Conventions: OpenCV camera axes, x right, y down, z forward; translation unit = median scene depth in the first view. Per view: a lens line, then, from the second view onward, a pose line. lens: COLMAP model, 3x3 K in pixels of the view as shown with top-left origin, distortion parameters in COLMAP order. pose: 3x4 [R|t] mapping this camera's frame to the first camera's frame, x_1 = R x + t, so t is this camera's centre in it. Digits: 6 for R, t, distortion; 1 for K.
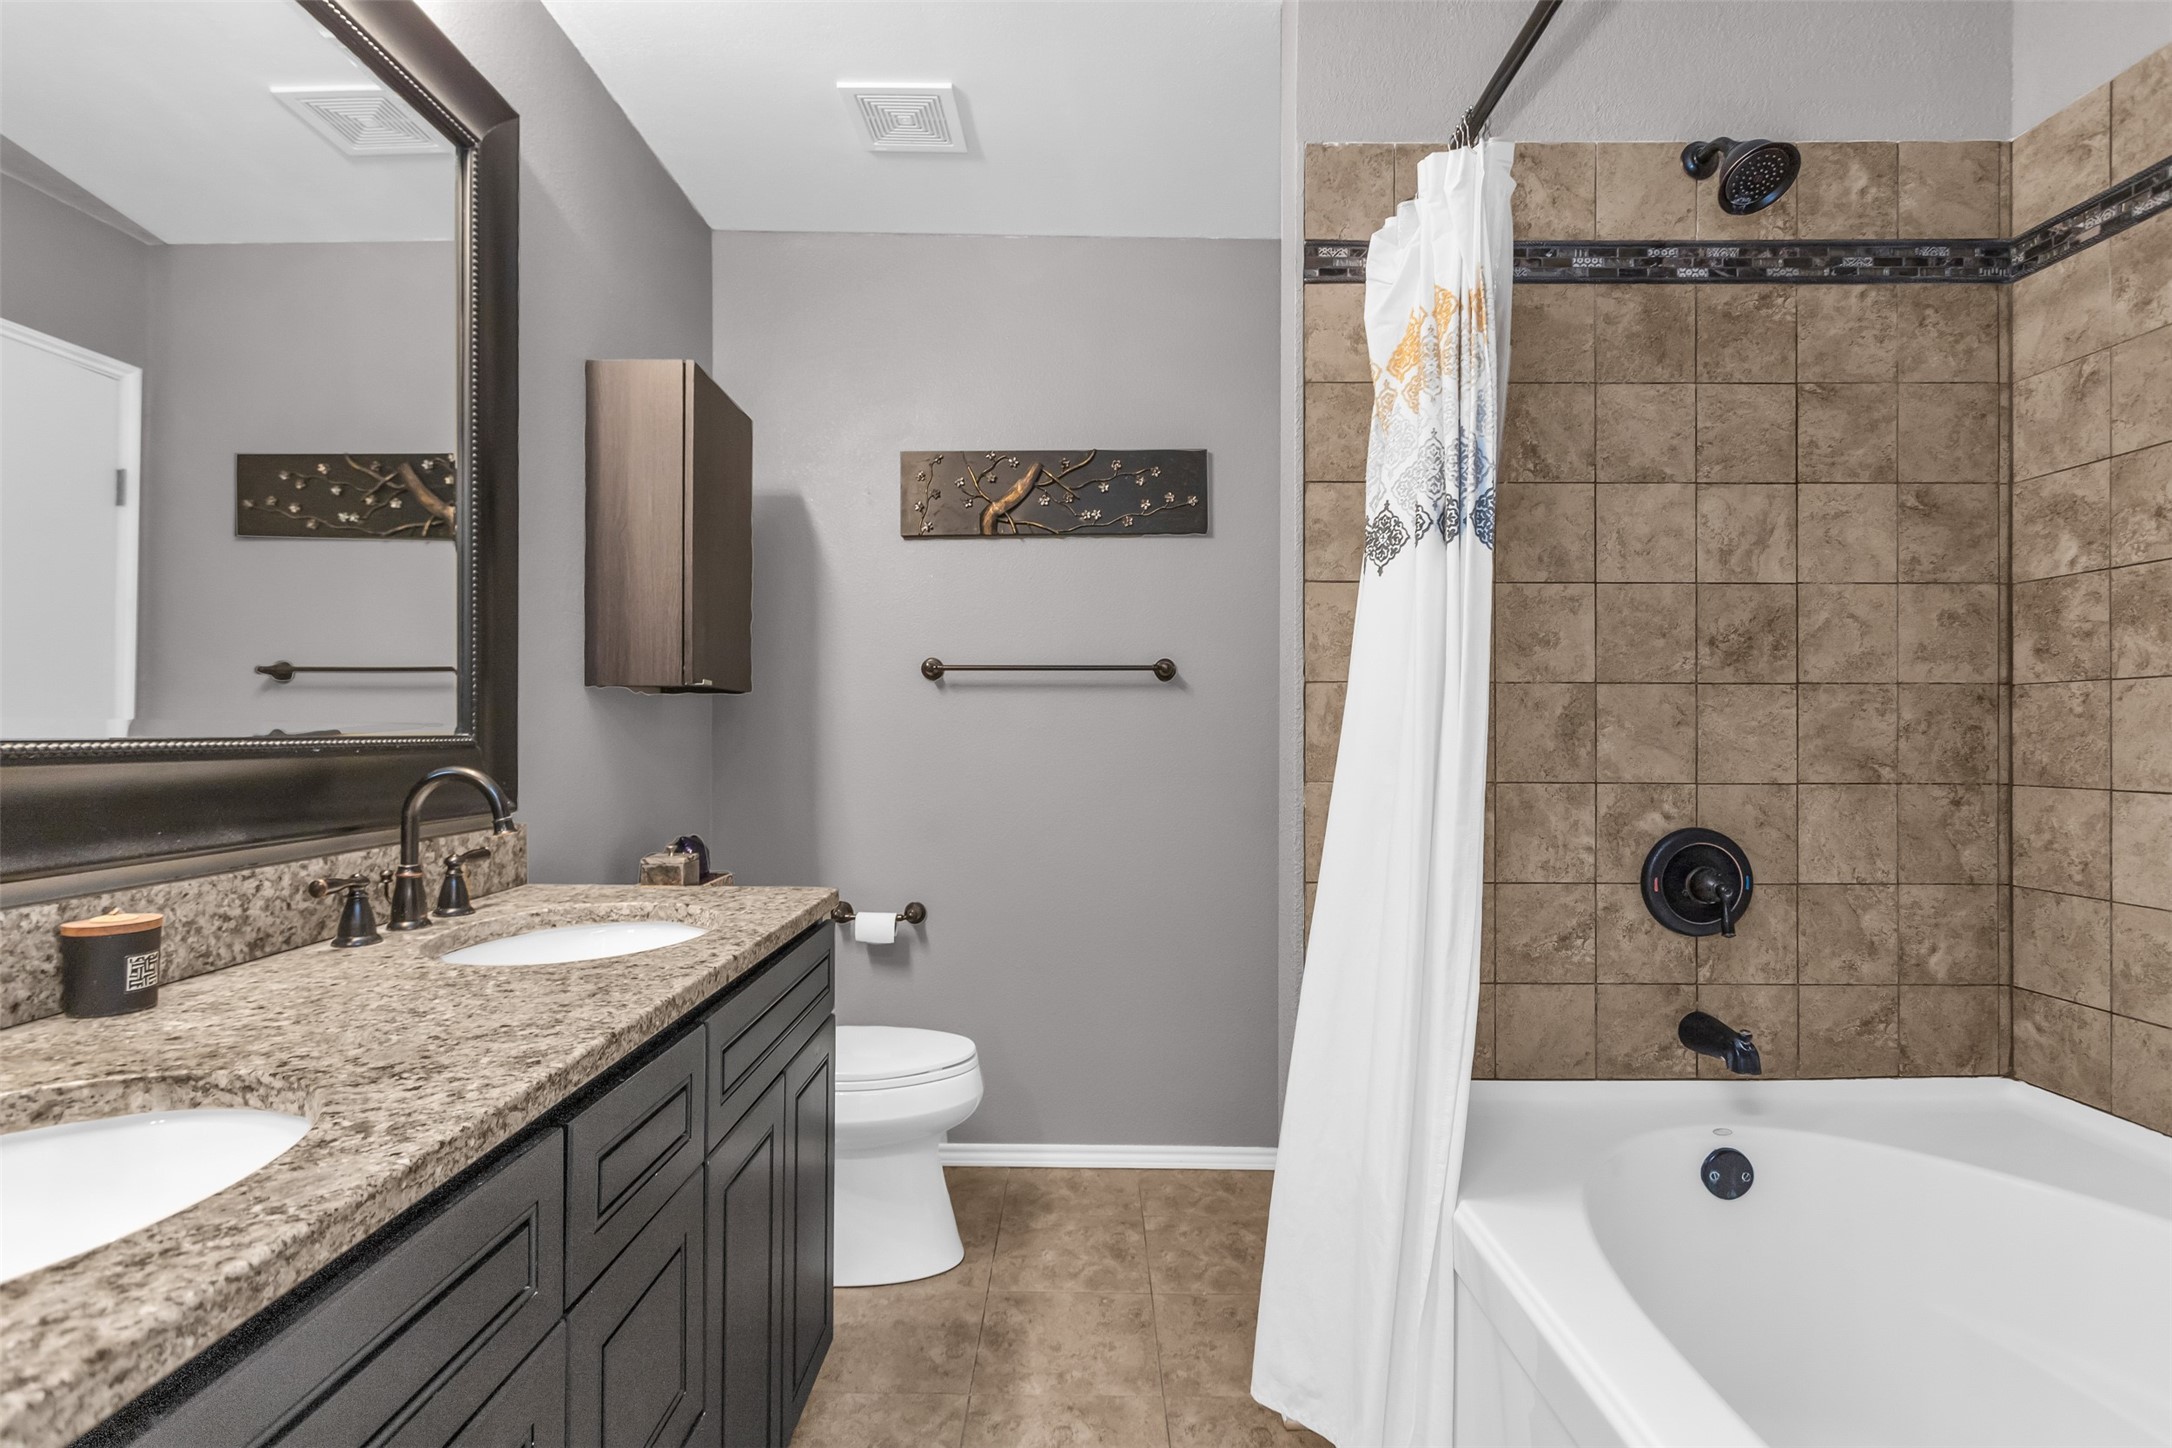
lens RADIAL K [[1044.5, 0, 1080.2], [0, 1044.5, 724.9], [0, 0, 1]] dist [0.000615, 0.000181]
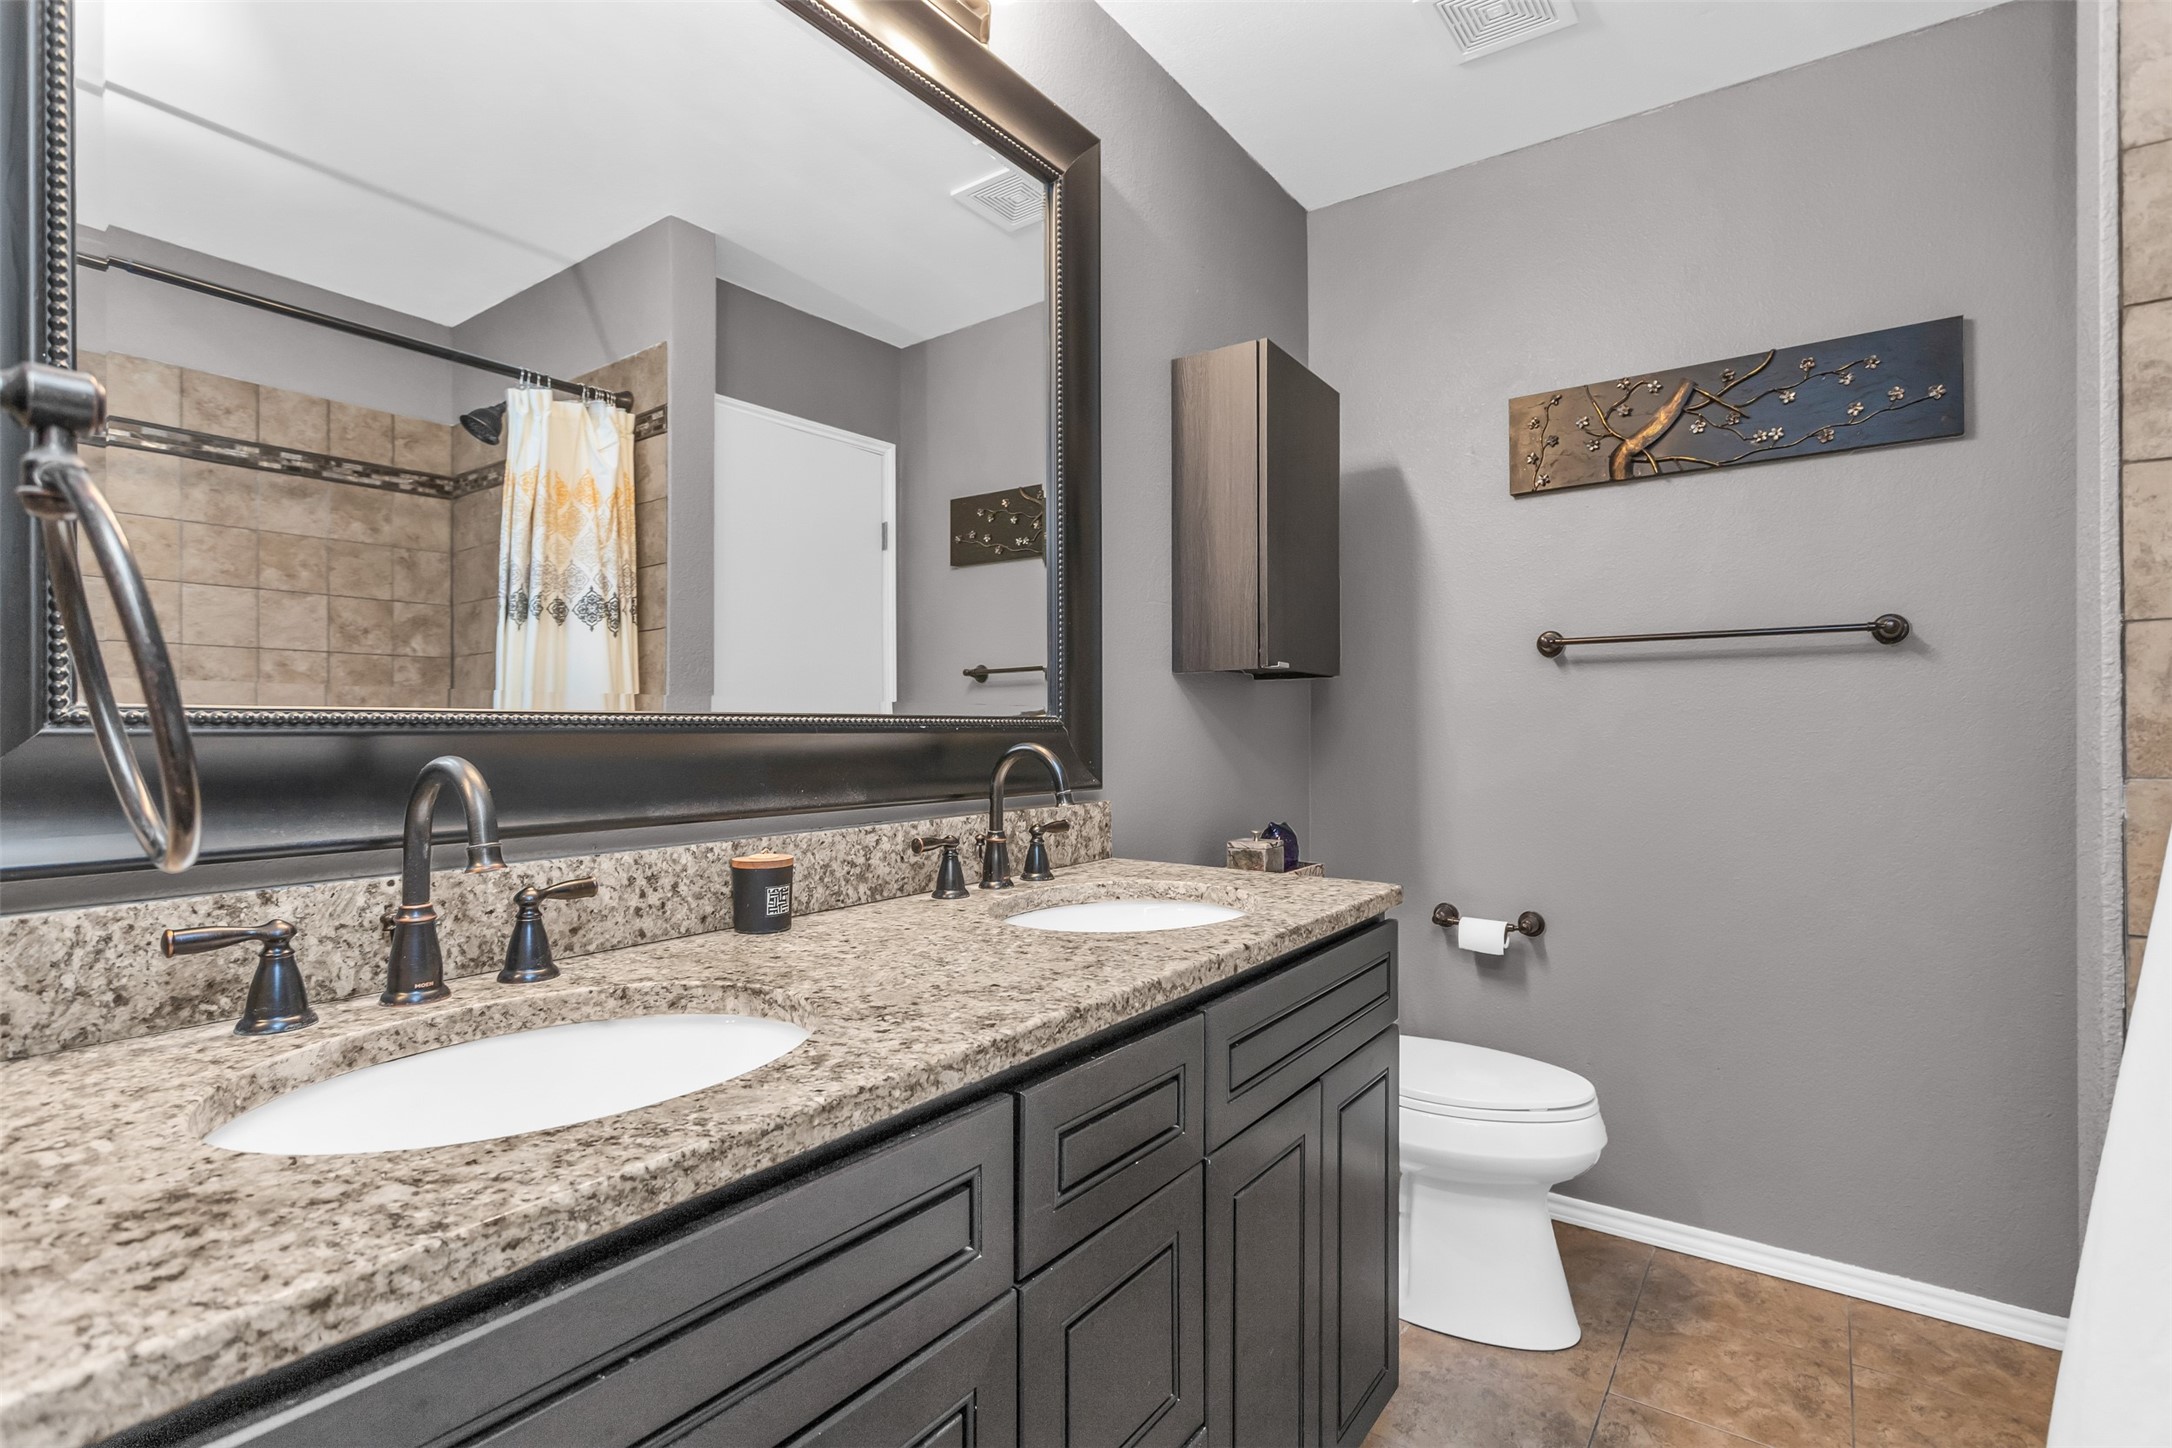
lens RADIAL K [[1044.5, 0, 1080.2], [0, 1044.5, 724.9], [0, 0, 1]] dist [0.000615, 0.000181]
pose [[0.817189, -0.006113, -0.576338, 0.071101], [0.007138, 0.999974, -0.000486, 0.020354], [0.576326, -0.003717, 0.817211, 0.129609]]
